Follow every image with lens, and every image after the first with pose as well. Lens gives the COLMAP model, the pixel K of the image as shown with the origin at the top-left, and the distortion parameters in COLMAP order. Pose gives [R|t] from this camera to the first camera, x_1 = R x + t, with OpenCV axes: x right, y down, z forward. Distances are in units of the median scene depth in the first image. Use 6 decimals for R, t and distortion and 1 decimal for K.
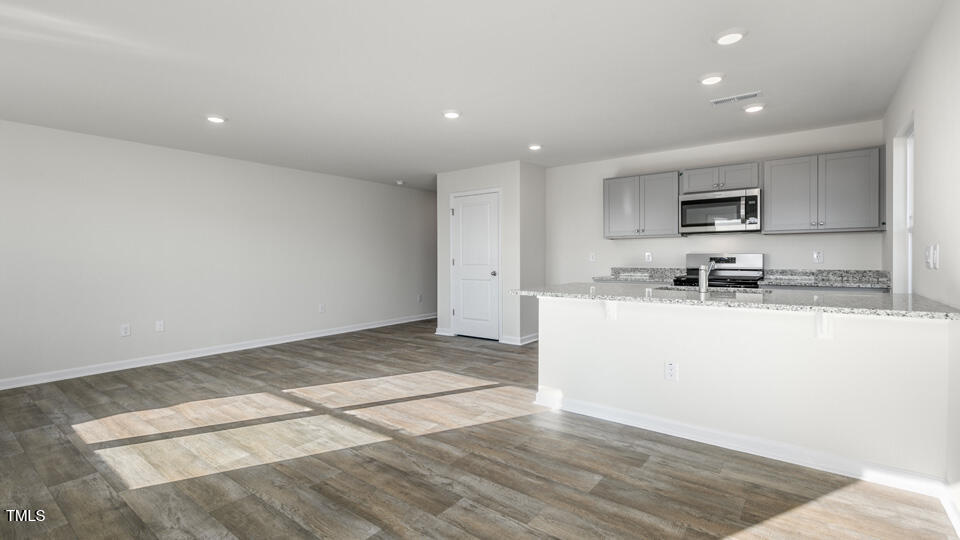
lens RADIAL K [[431.6, 0, 480.8], [0, 431.6, 262.7], [0, 0, 1]] dist [0.001173, -0.000025]
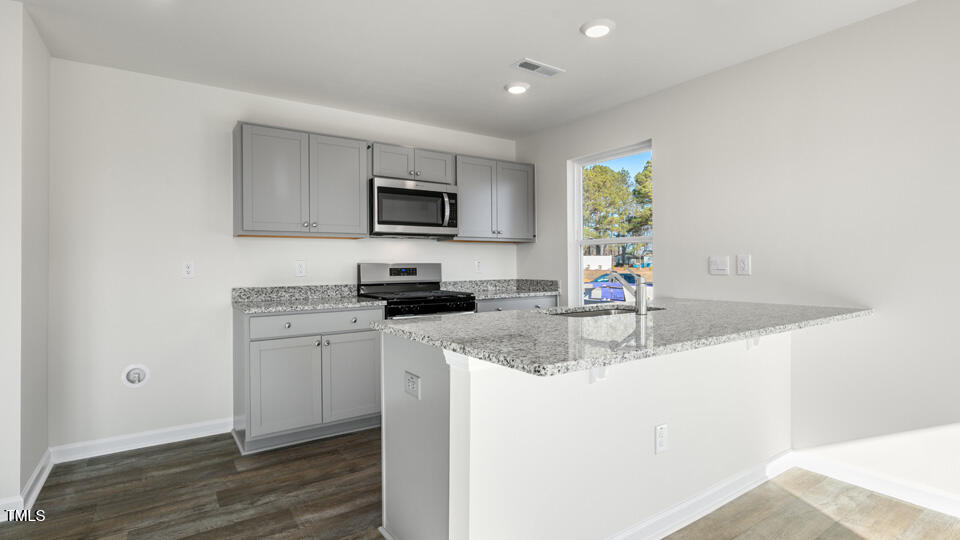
lens RADIAL K [[469.3, 0, 481.6], [0, 469.3, 264.8], [0, 0, 1]] dist [0.000014, 0.000098]
pose [[0.310670, 0.002739, 0.950514, -0.200942], [0.019743, 0.999762, -0.009334, -0.007826], [-0.950313, 0.021666, 0.310542, 0.636106]]
